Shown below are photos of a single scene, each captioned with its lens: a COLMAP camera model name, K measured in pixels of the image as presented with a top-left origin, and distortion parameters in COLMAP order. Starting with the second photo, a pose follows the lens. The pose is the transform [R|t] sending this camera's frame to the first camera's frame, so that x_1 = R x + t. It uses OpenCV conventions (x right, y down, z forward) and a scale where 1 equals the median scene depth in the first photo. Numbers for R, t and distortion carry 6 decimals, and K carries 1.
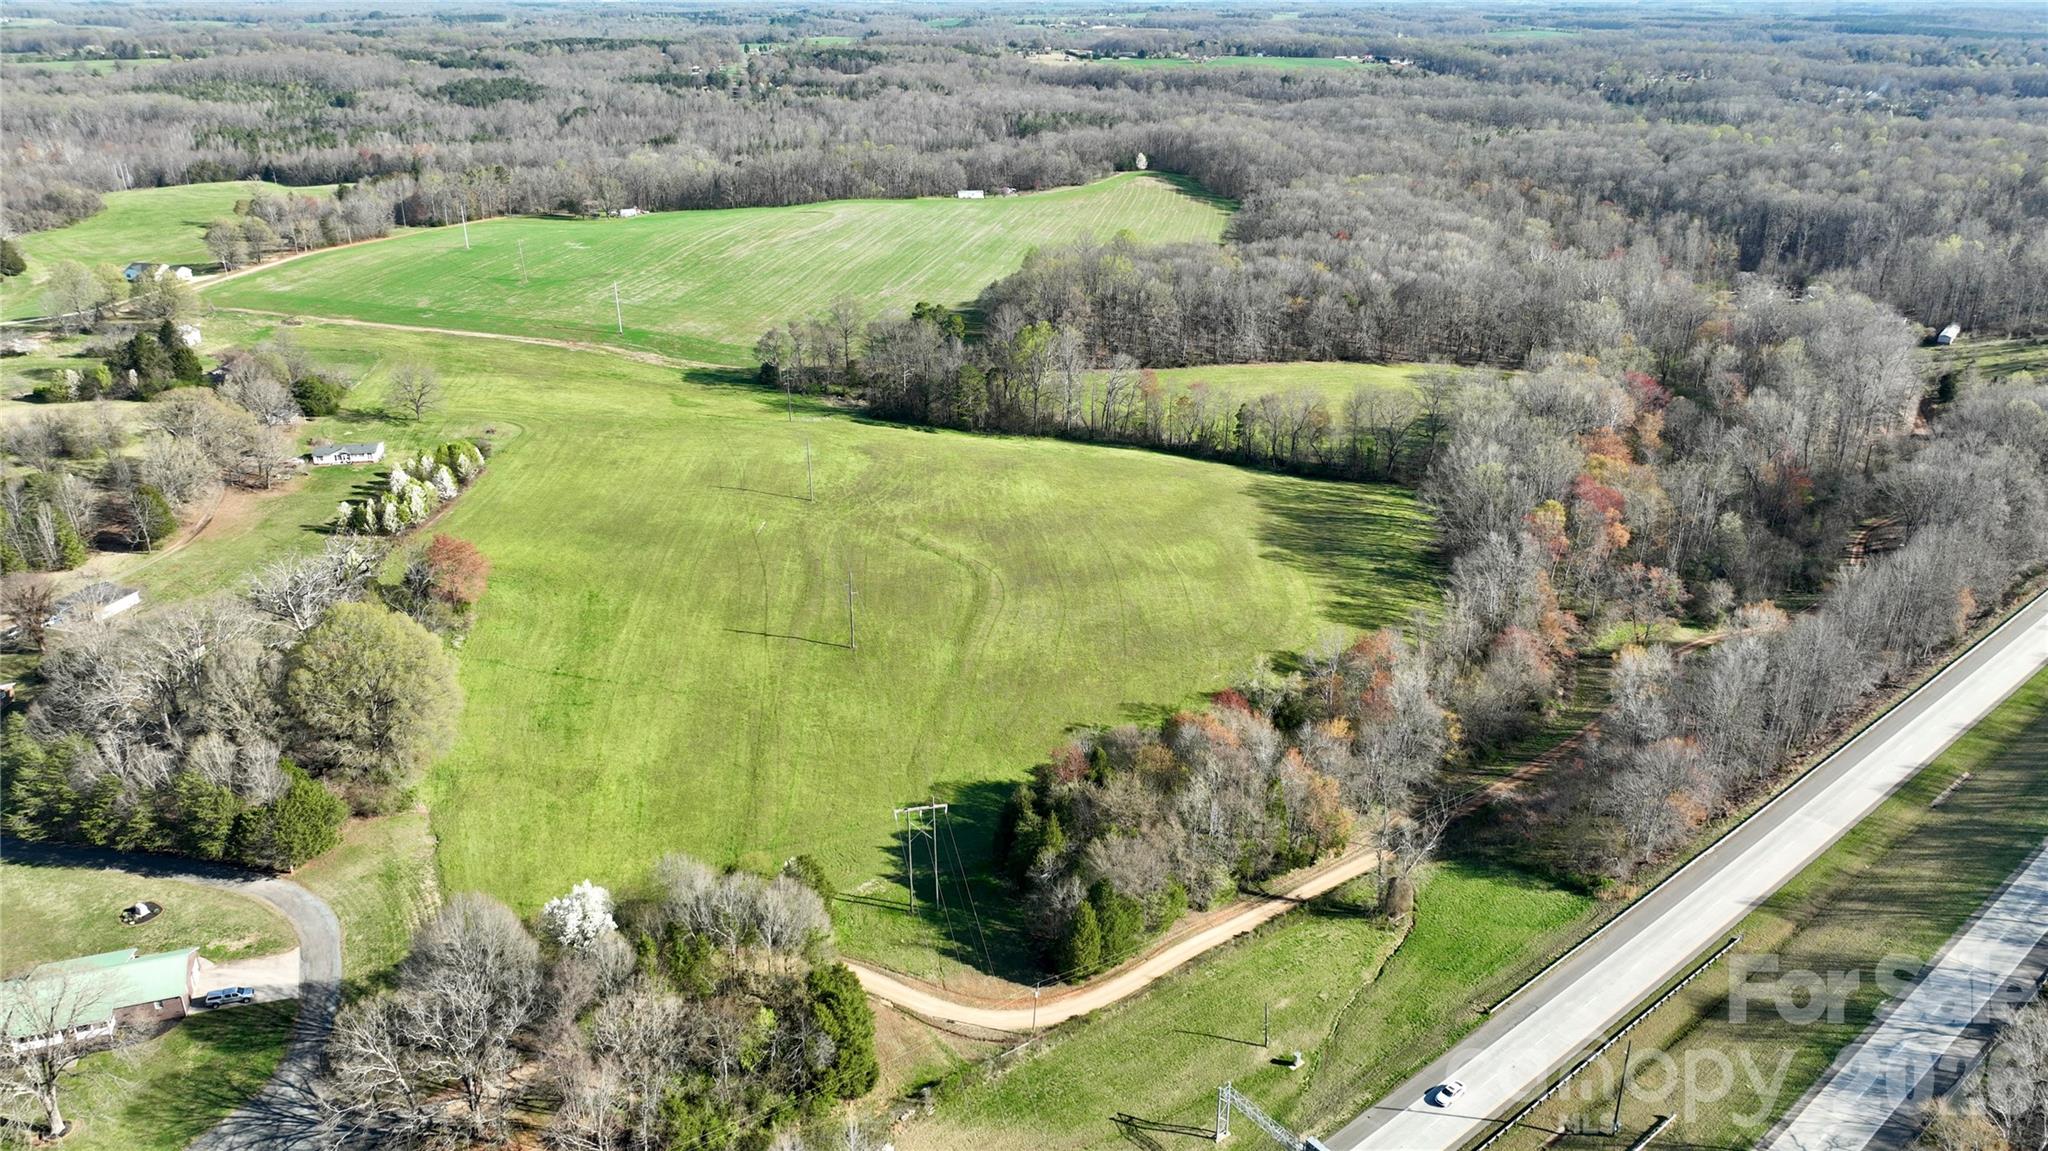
lens RADIAL K [[1438.5, 0, 1024.0], [0, 1438.5, 575.5], [0, 0, 1]] dist [0.000885, 0.014176]
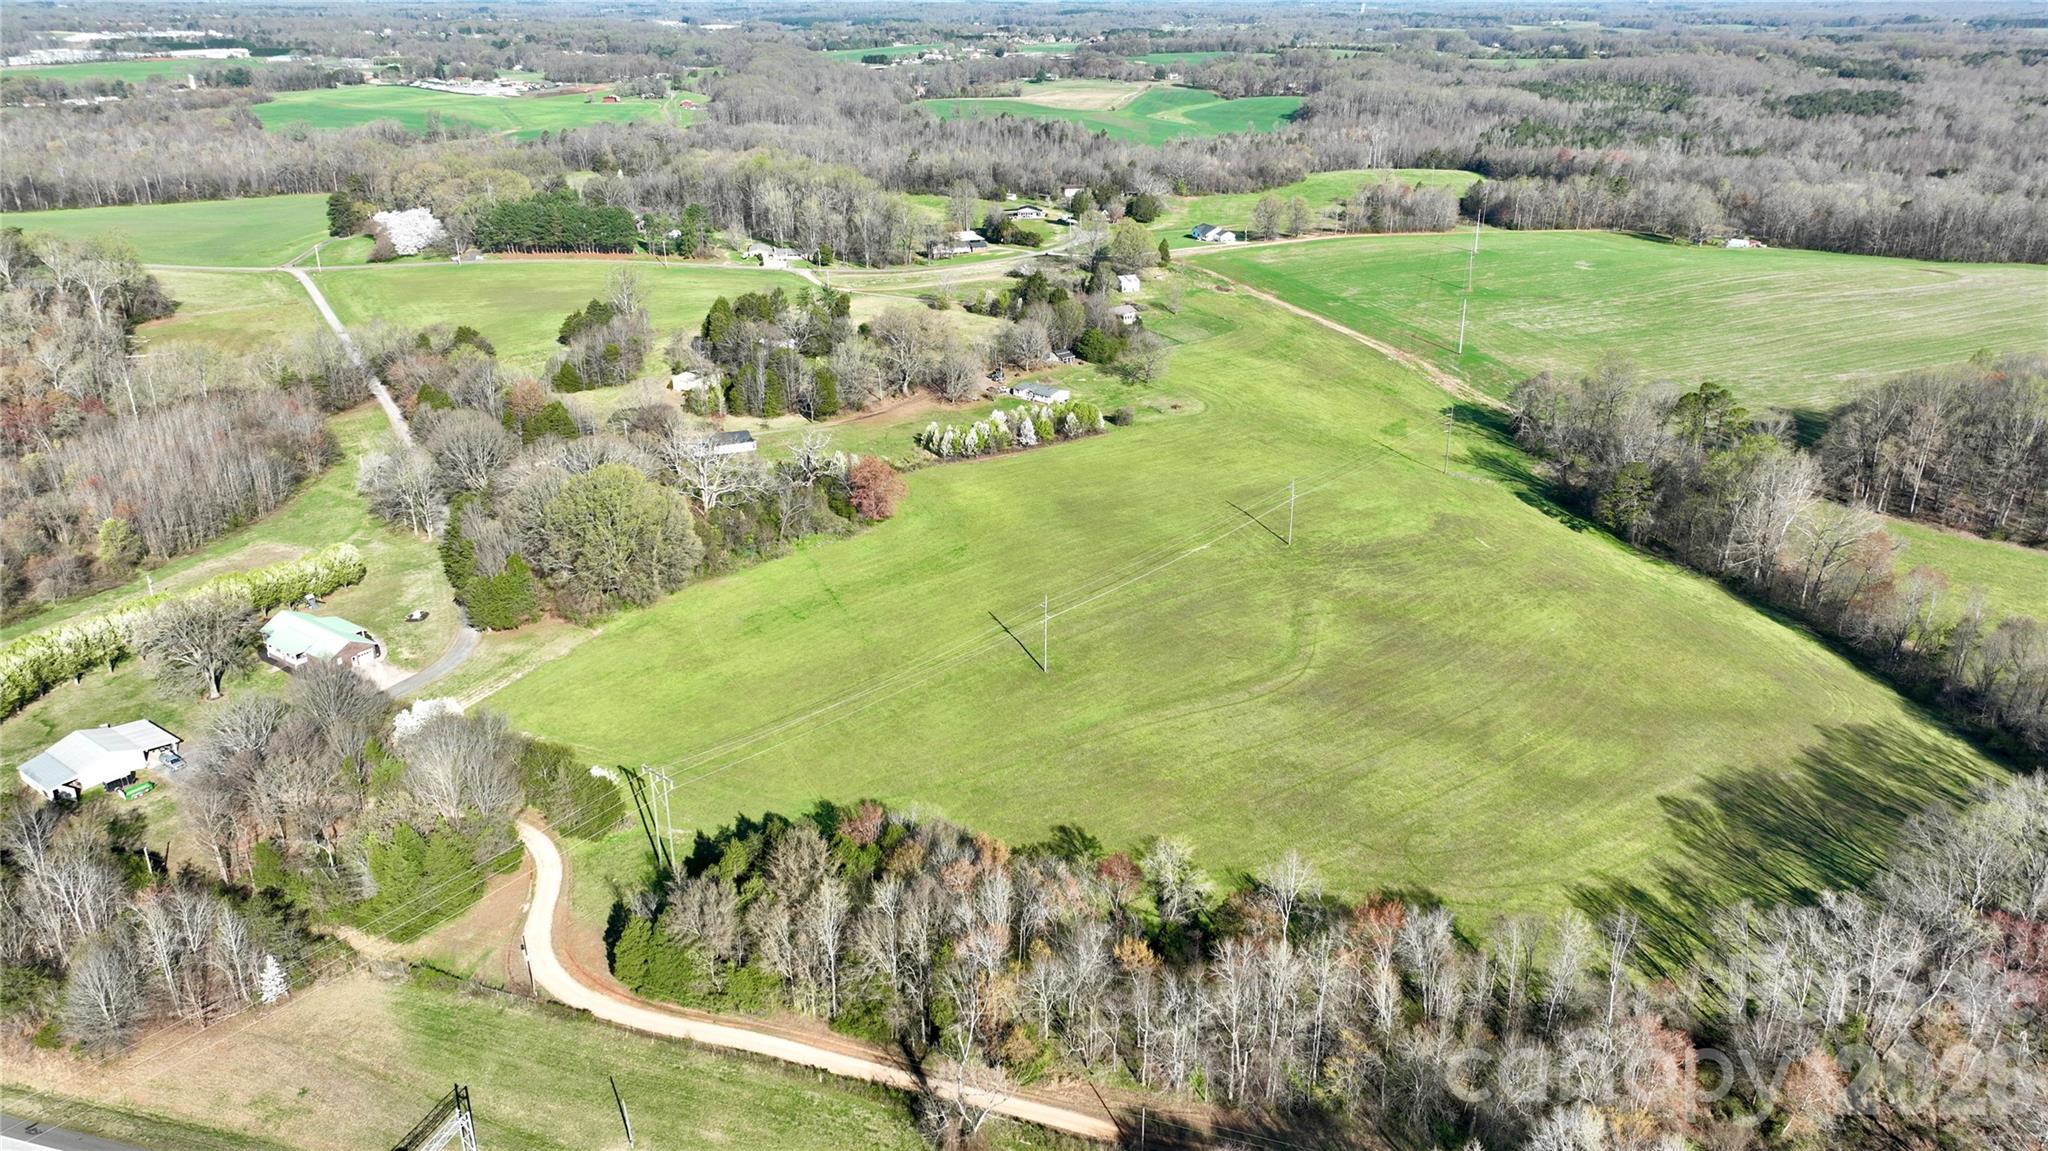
lens RADIAL K [[1438.5, 0, 1024.0], [0, 1438.5, 575.5], [0, 0, 1]] dist [0.000885, 0.014176]
pose [[0.575388, 0.309109, -0.757218, 0.383218], [-0.310544, 0.939066, 0.147369, -0.097687], [0.756631, 0.150355, 0.636320, 0.236052]]
